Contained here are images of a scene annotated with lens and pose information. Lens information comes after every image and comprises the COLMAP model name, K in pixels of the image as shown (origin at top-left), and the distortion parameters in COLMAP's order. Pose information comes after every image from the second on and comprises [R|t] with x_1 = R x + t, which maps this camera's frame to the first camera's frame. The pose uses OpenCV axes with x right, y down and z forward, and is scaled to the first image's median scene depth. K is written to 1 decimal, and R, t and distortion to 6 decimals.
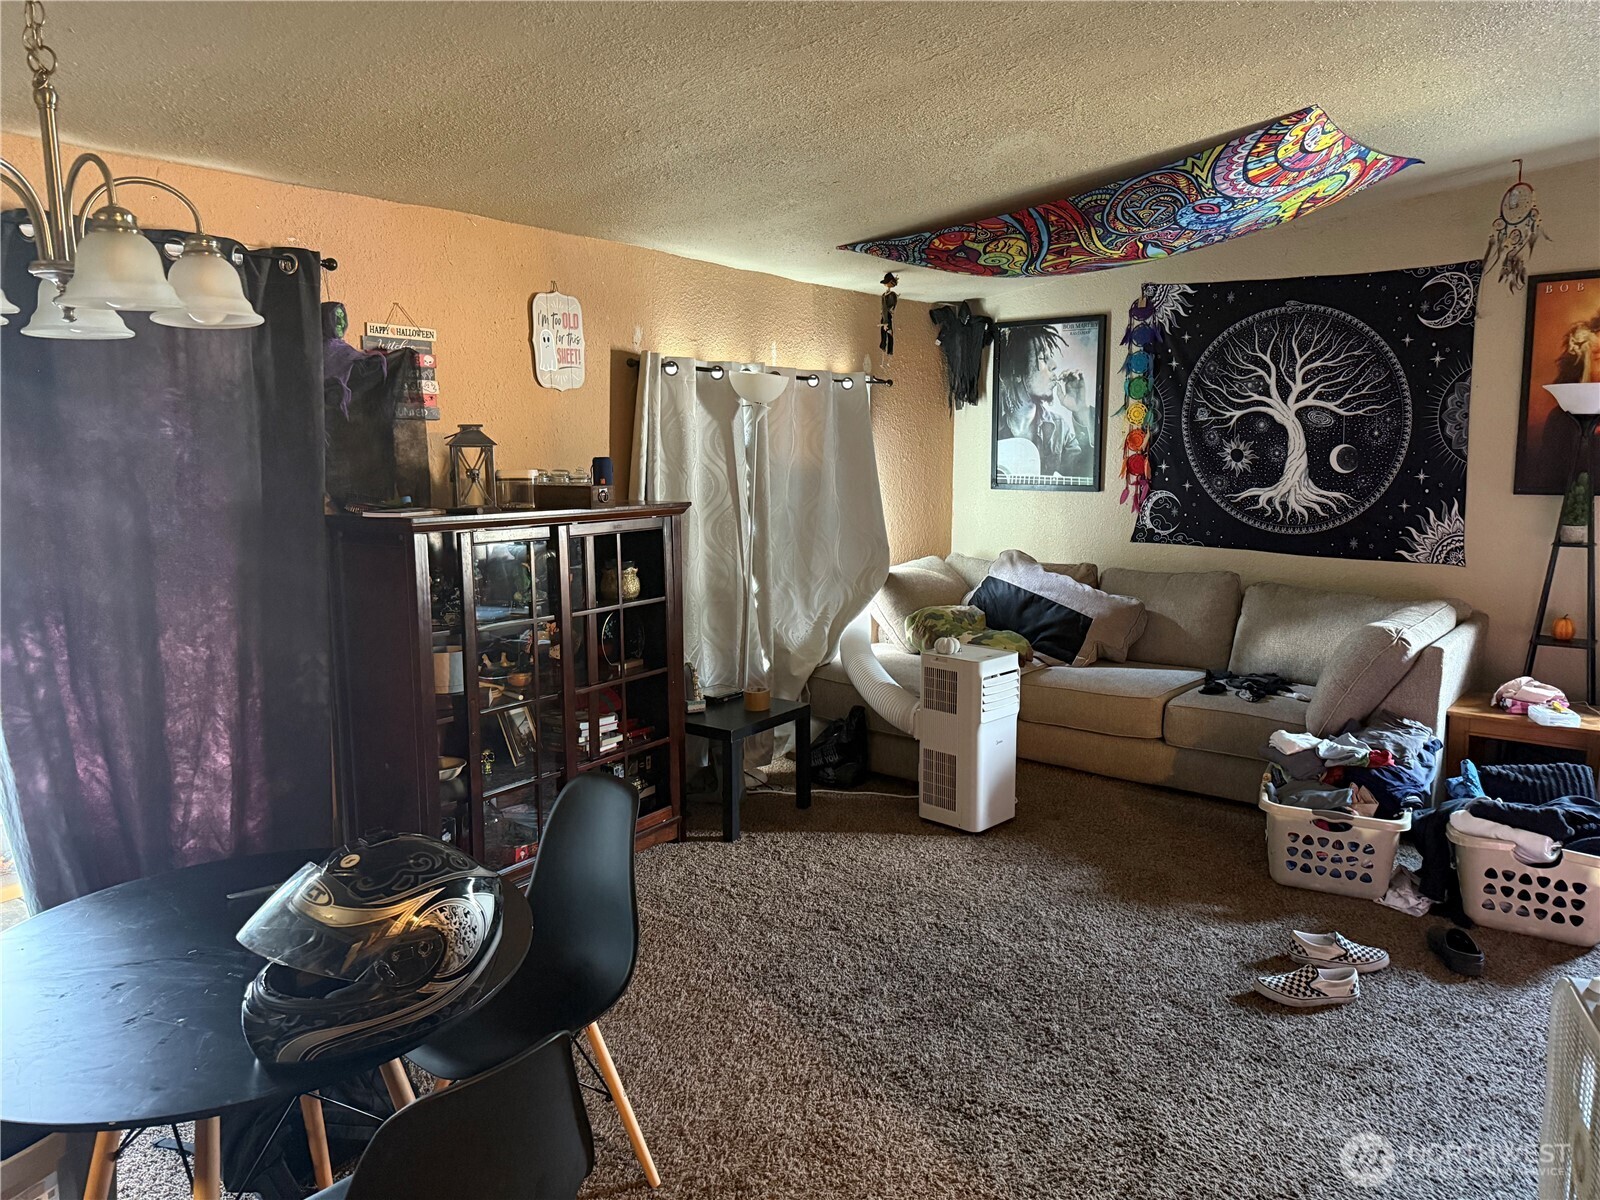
lens RADIAL K [[1128.8, 0, 799.7], [0, 1128.8, 606.3], [0, 0, 1]] dist [0.060493, -0.069264]
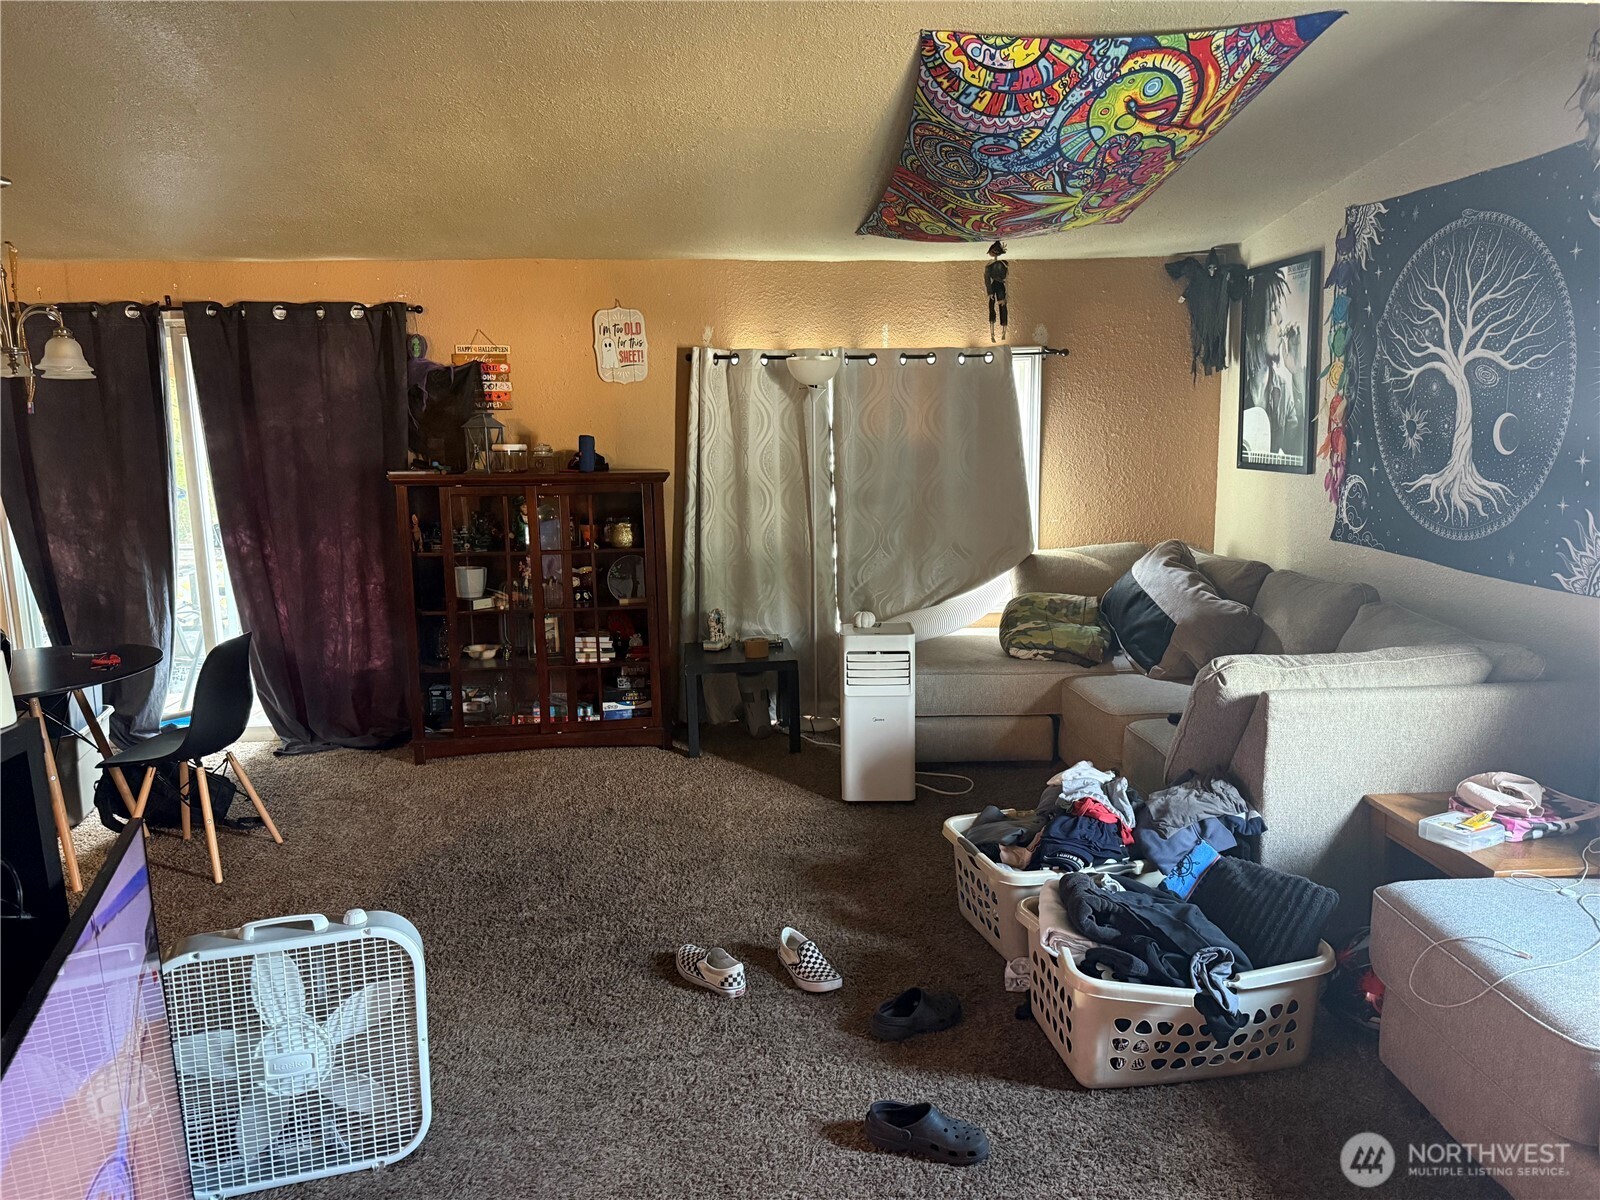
lens RADIAL K [[1128.8, 0, 810.1], [0, 1128.8, 610.8], [0, 0, 1]] dist [0.060493, -0.069264]
pose [[0.668209, 0.112180, -0.735468, 1.143730], [-0.092976, 0.993408, 0.067049, -0.049598], [0.738141, 0.023578, 0.674234, 0.369944]]
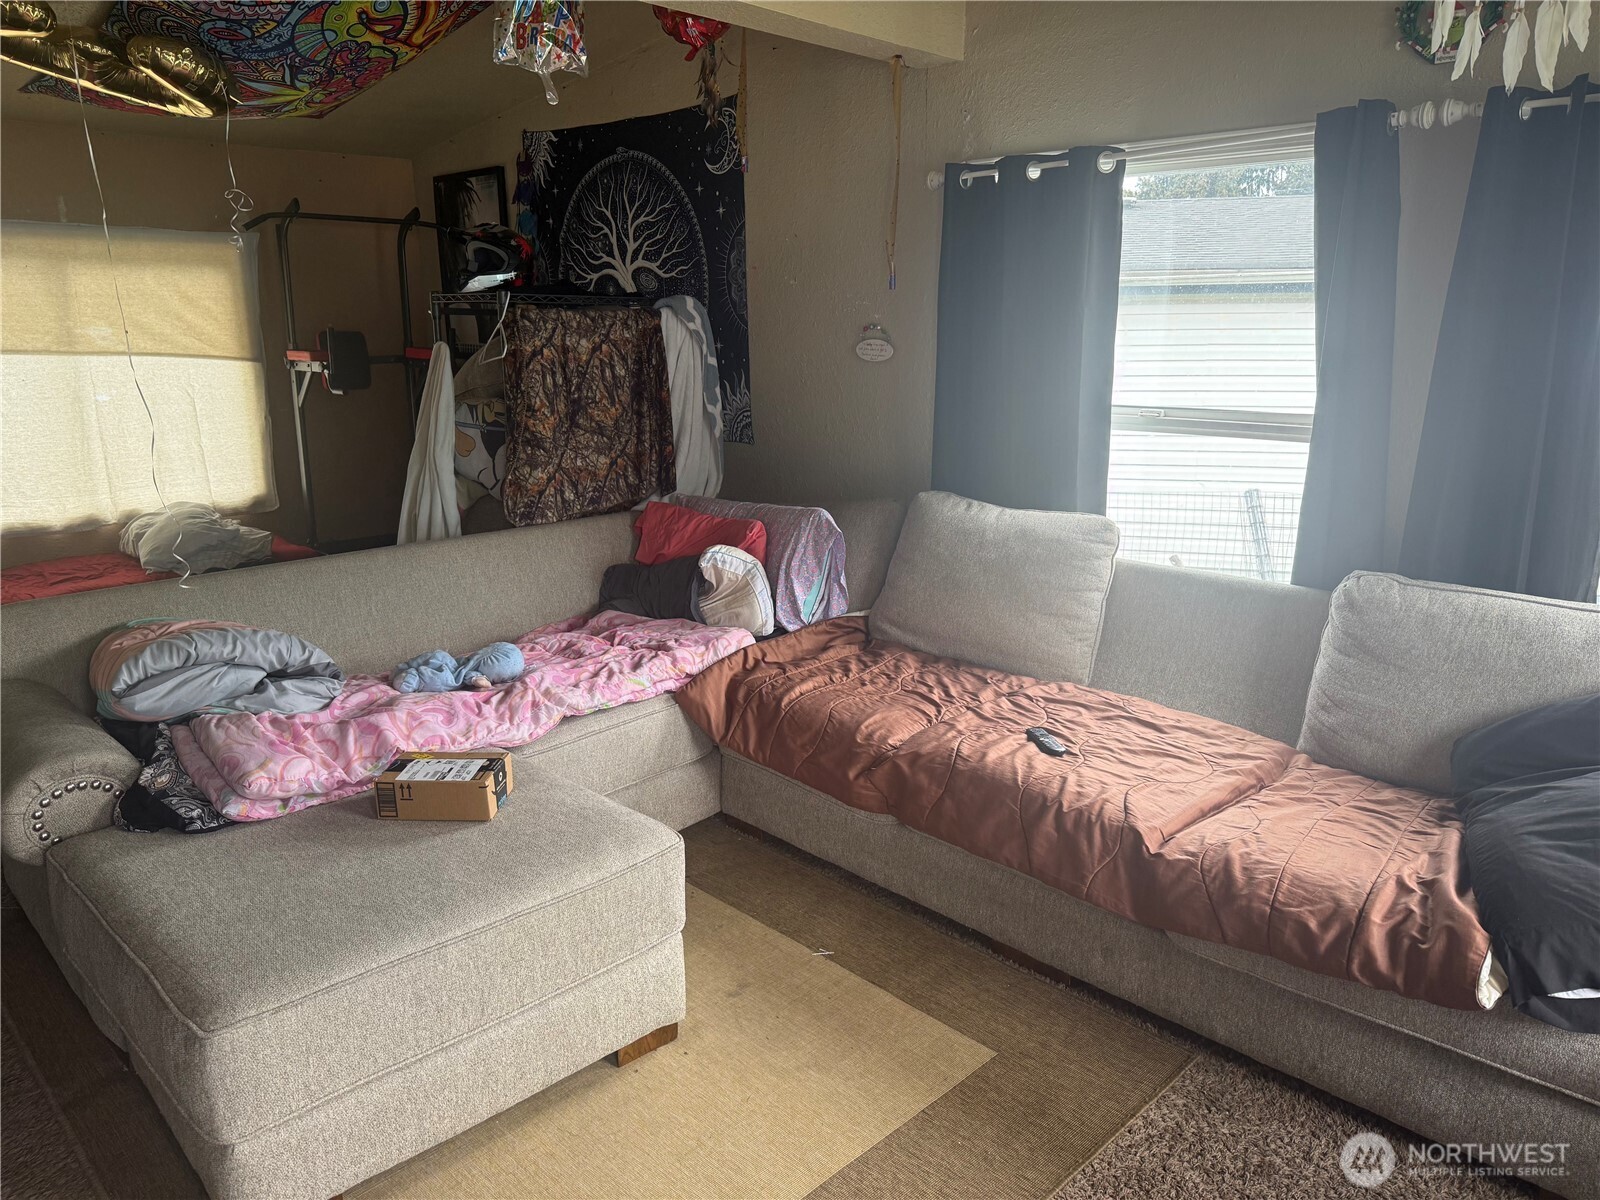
lens RADIAL K [[1128.8, 0, 786.2], [0, 1128.8, 593.8], [0, 0, 1]] dist [0.060493, -0.069264]
pose [[0.989872, 0.031141, -0.138505, 1.125850], [-0.018680, 0.995733, 0.090372, -0.000646], [0.140728, -0.086870, 0.986230, 0.165077]]
